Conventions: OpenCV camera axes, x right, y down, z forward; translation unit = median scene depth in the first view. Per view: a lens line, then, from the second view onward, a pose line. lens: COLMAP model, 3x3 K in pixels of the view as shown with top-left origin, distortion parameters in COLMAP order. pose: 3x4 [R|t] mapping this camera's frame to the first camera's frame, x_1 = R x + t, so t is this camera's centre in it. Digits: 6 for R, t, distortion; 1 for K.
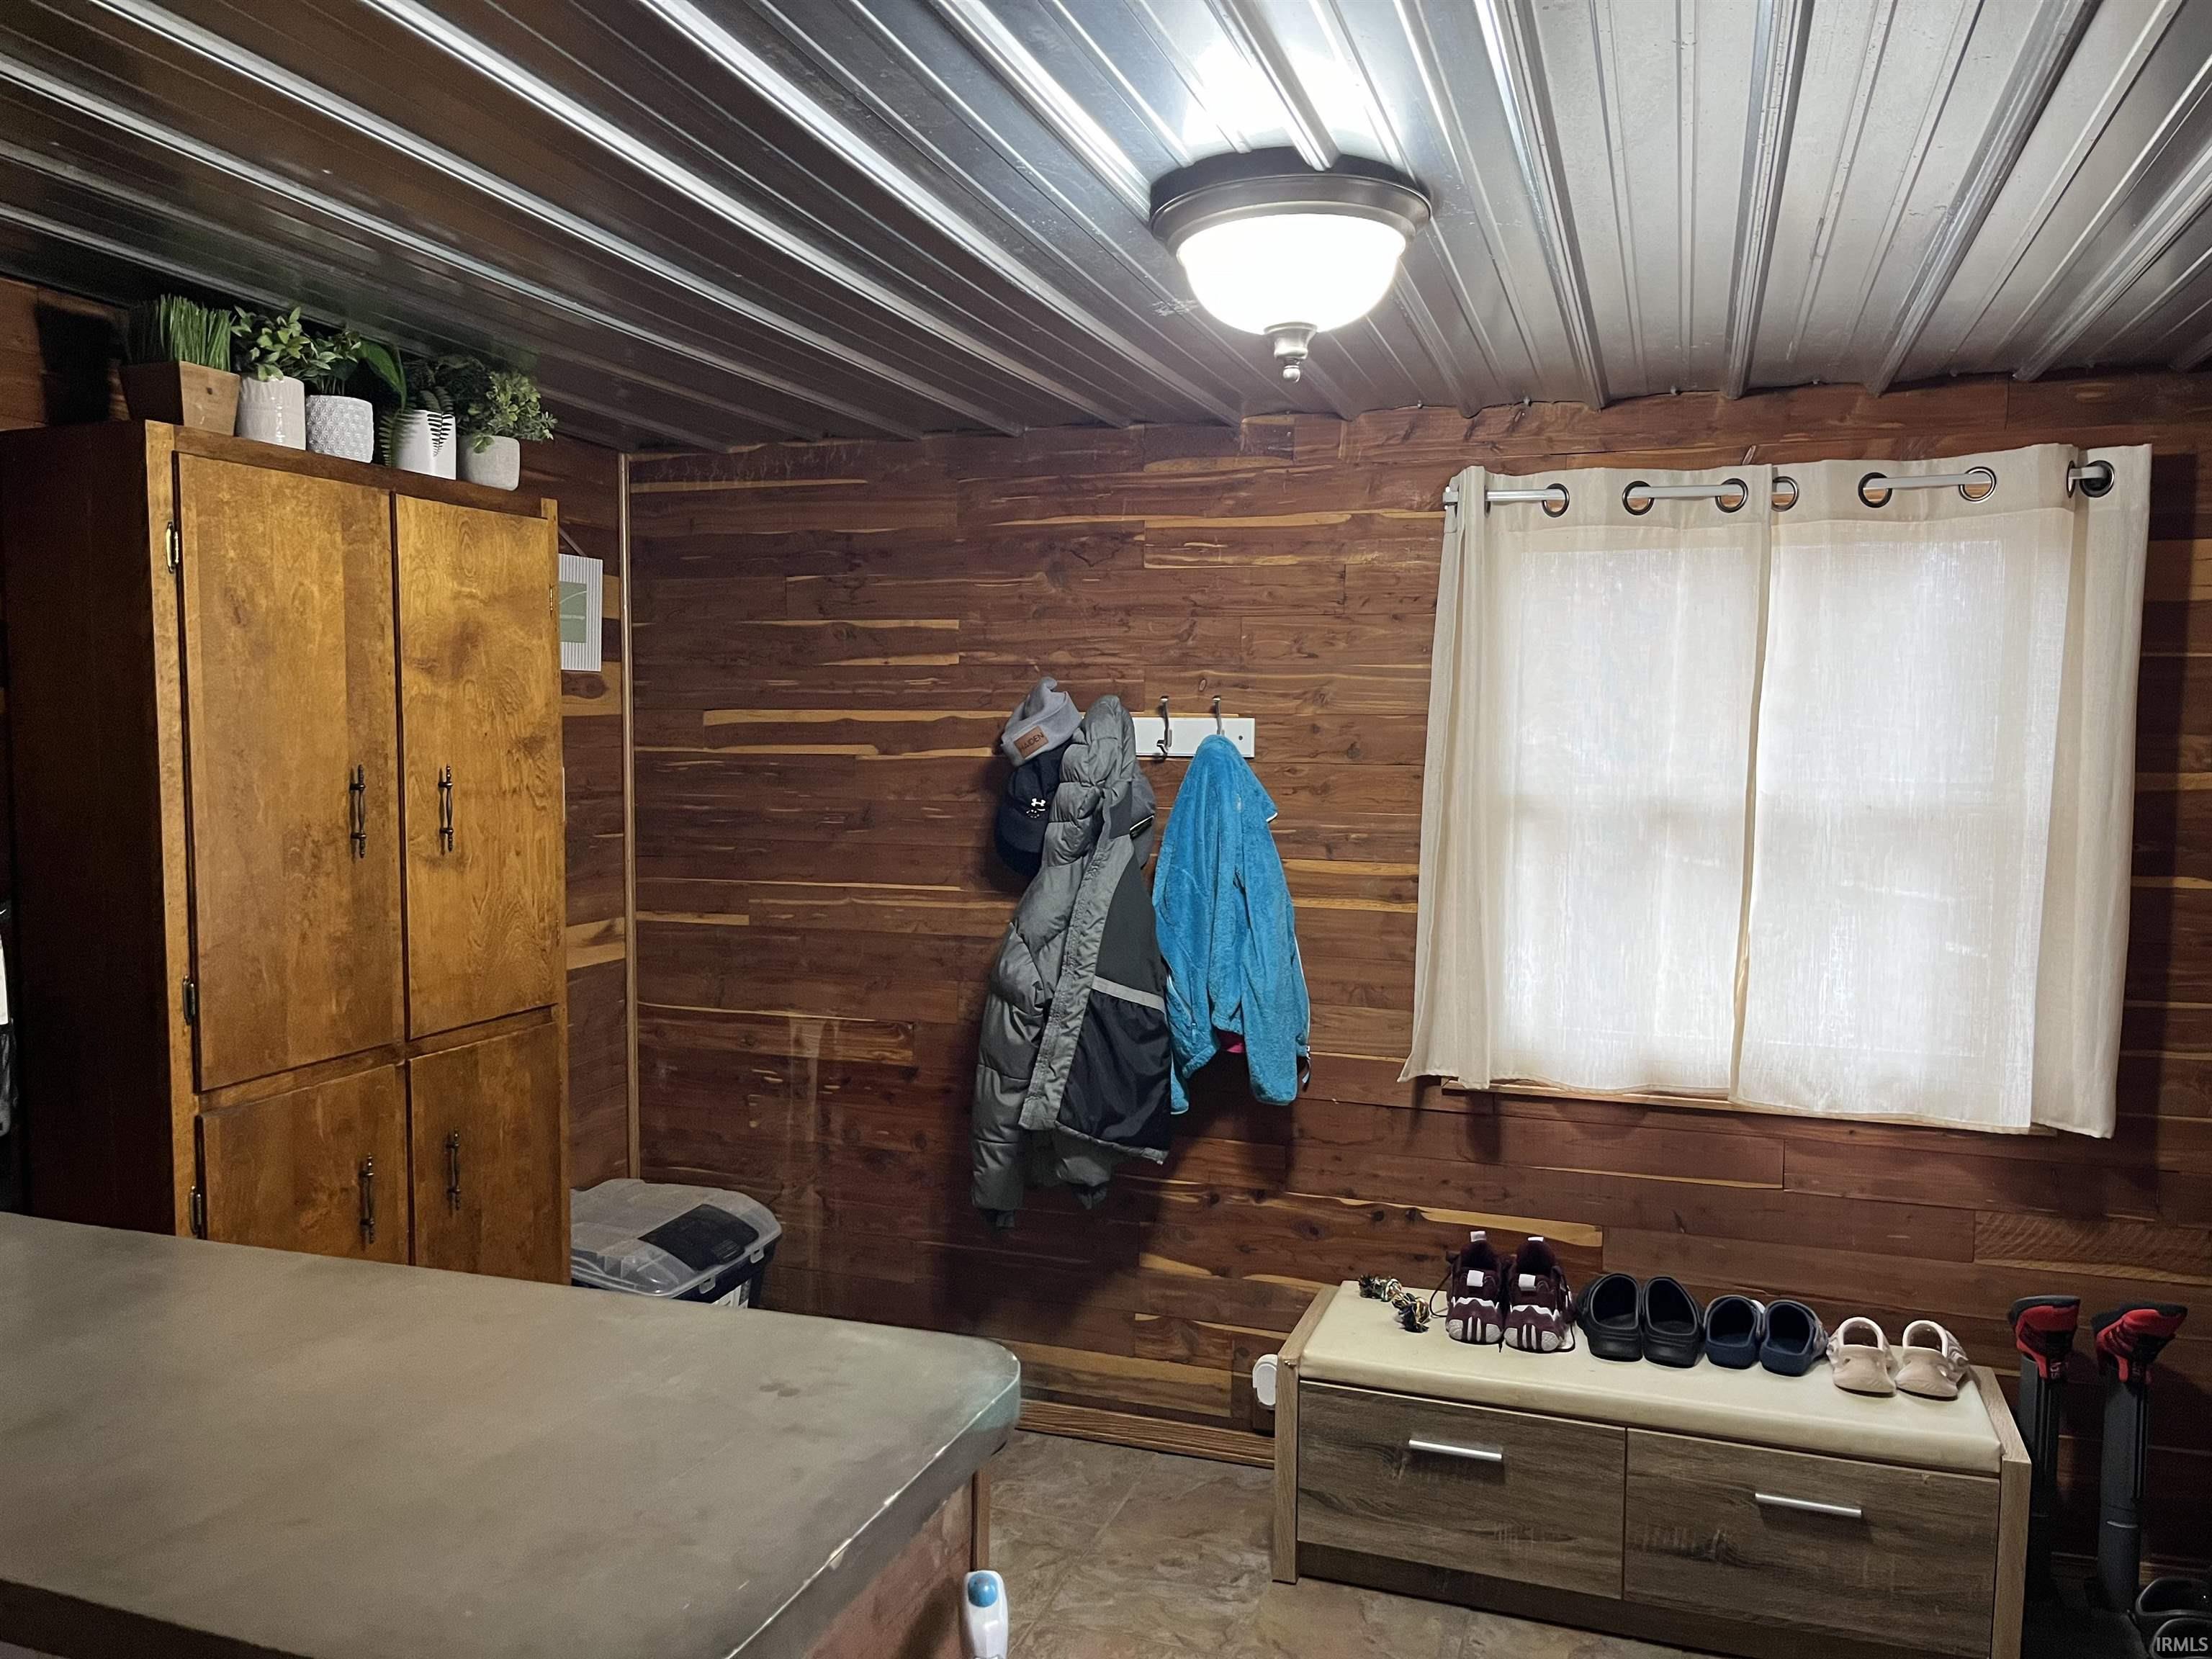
lens RADIAL K [[1633.0, 0, 1090.3], [0, 1633.0, 840.6], [0, 0, 1]] dist [0.088335, -0.133730]
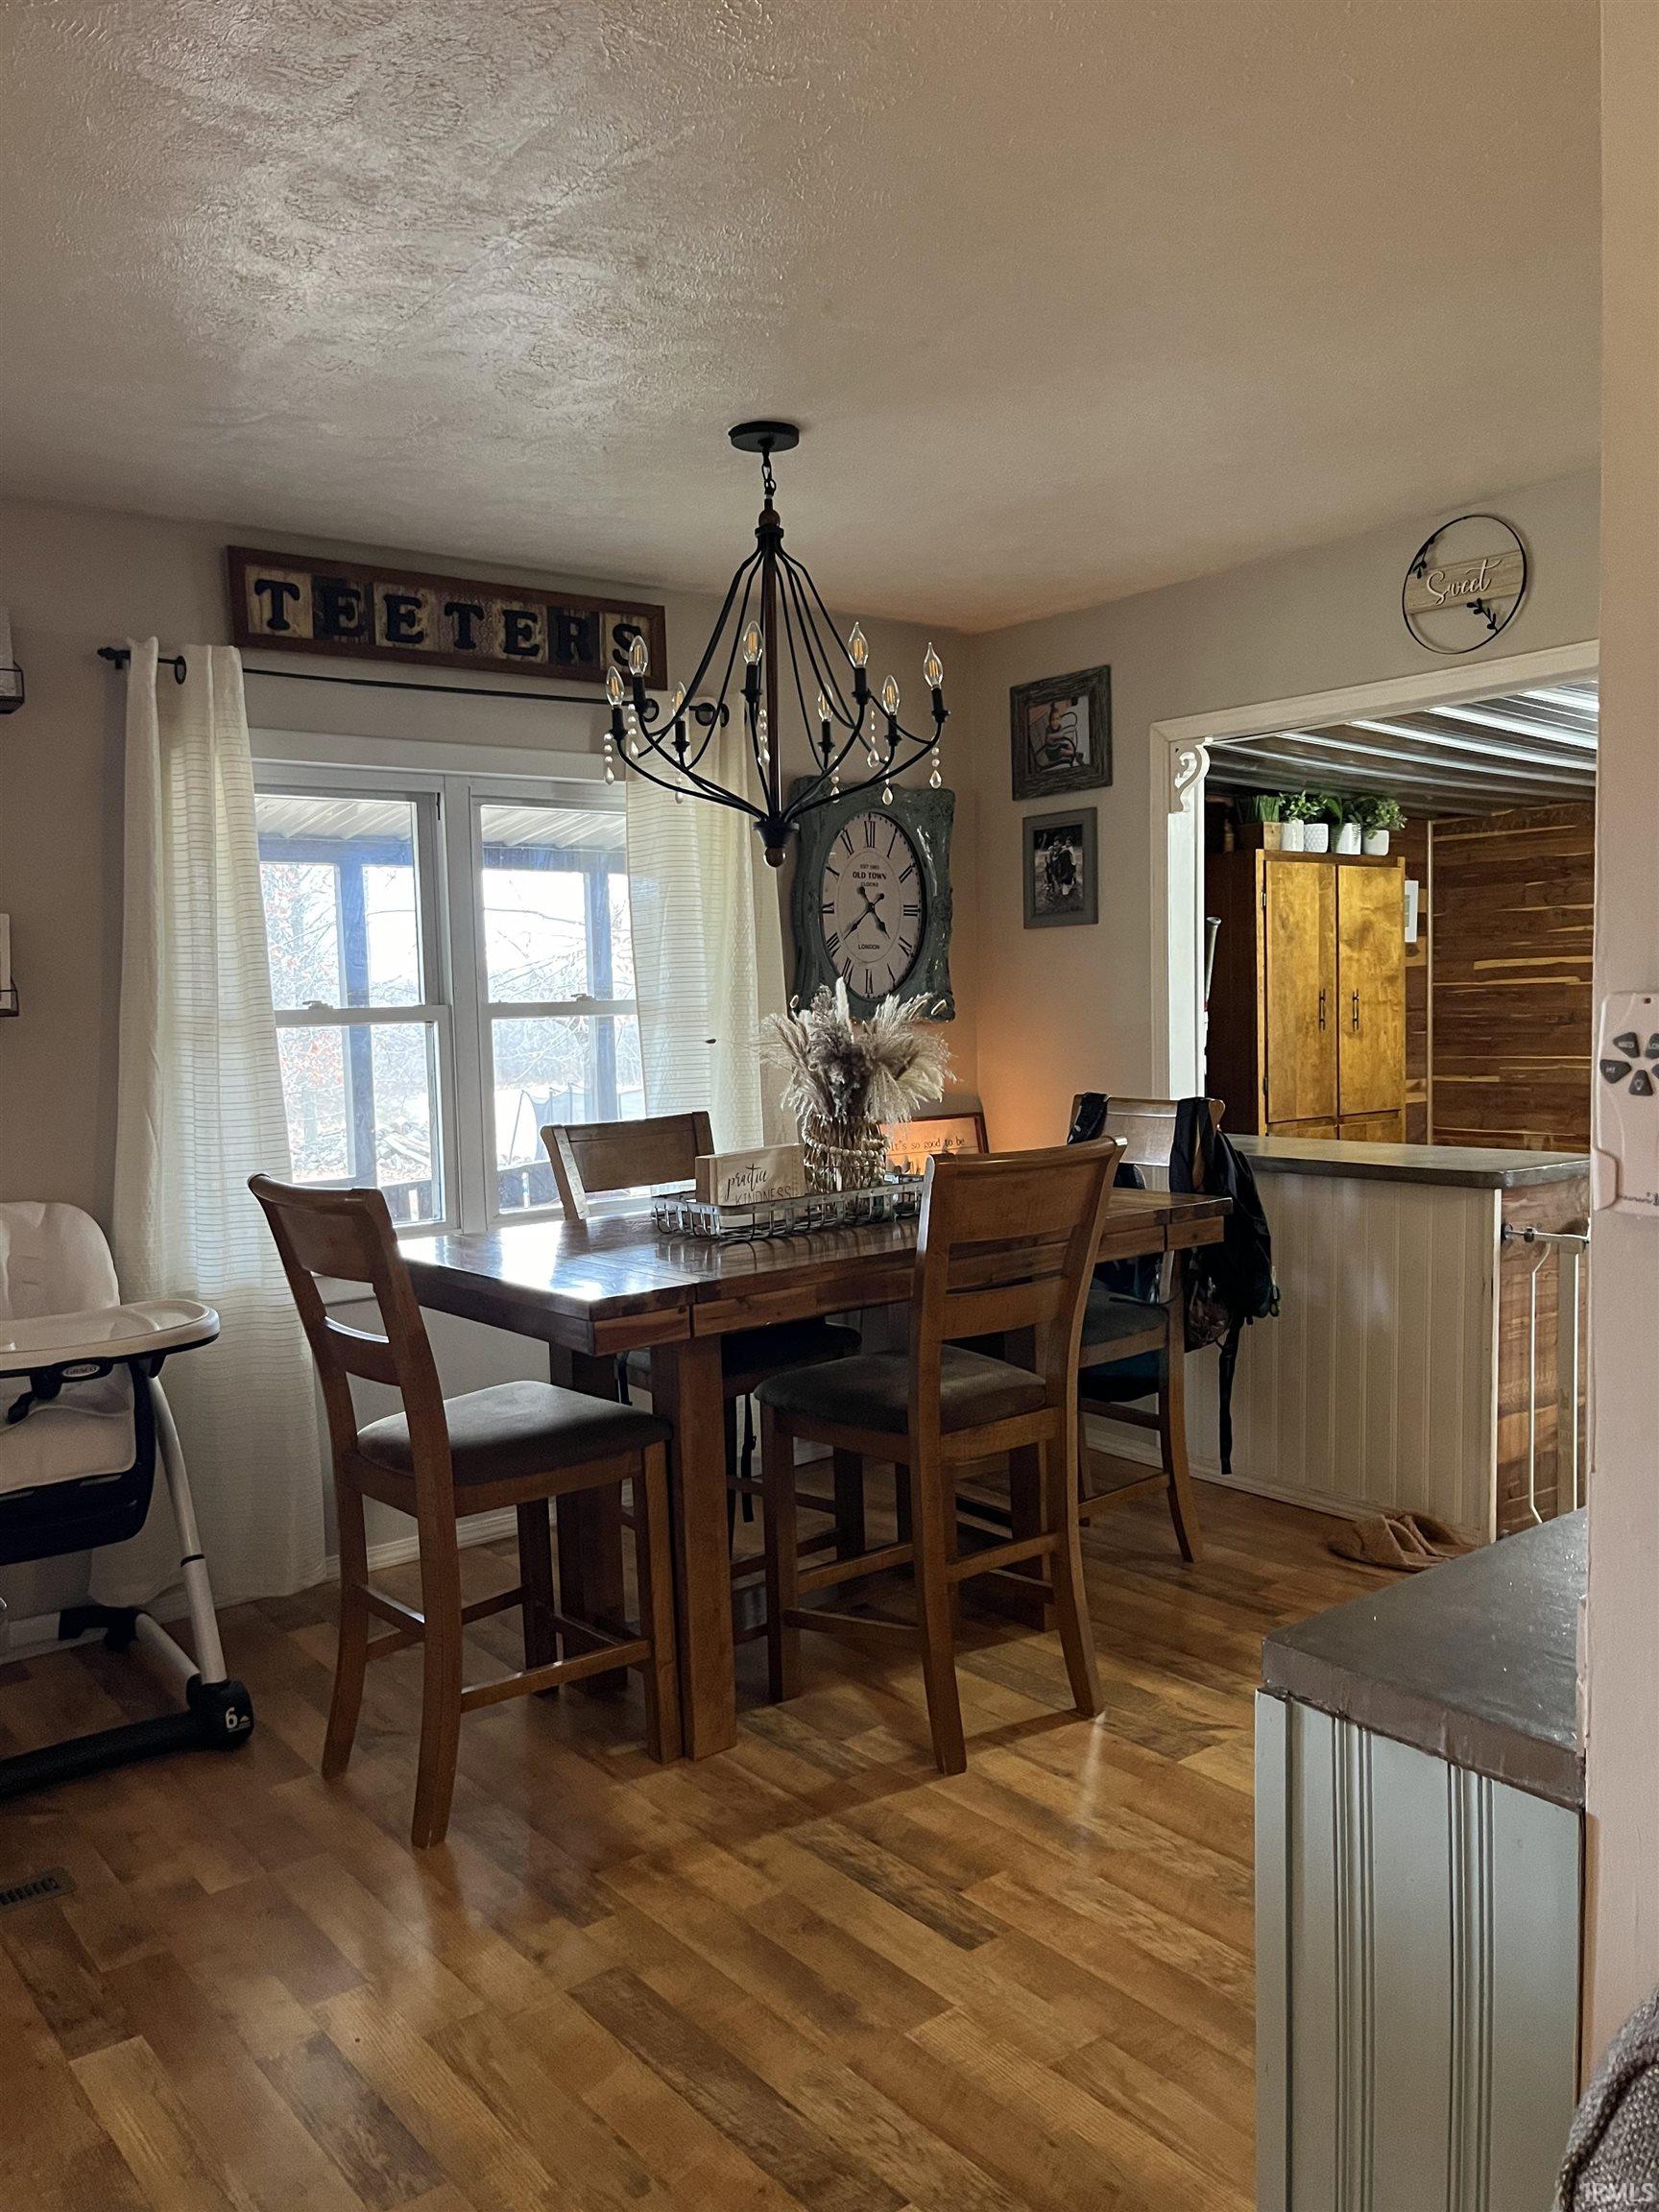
lens RADIAL K [[1676.5, 0, 823.5], [0, 1676.5, 1131.2], [0, 0, 1]] dist [0.005141, 0.002740]
pose [[0.841457, 0.013085, -0.540166, 0.189145], [-0.009672, 0.999911, 0.009154, 0.115861], [0.540238, -0.002478, 0.841509, -1.109073]]
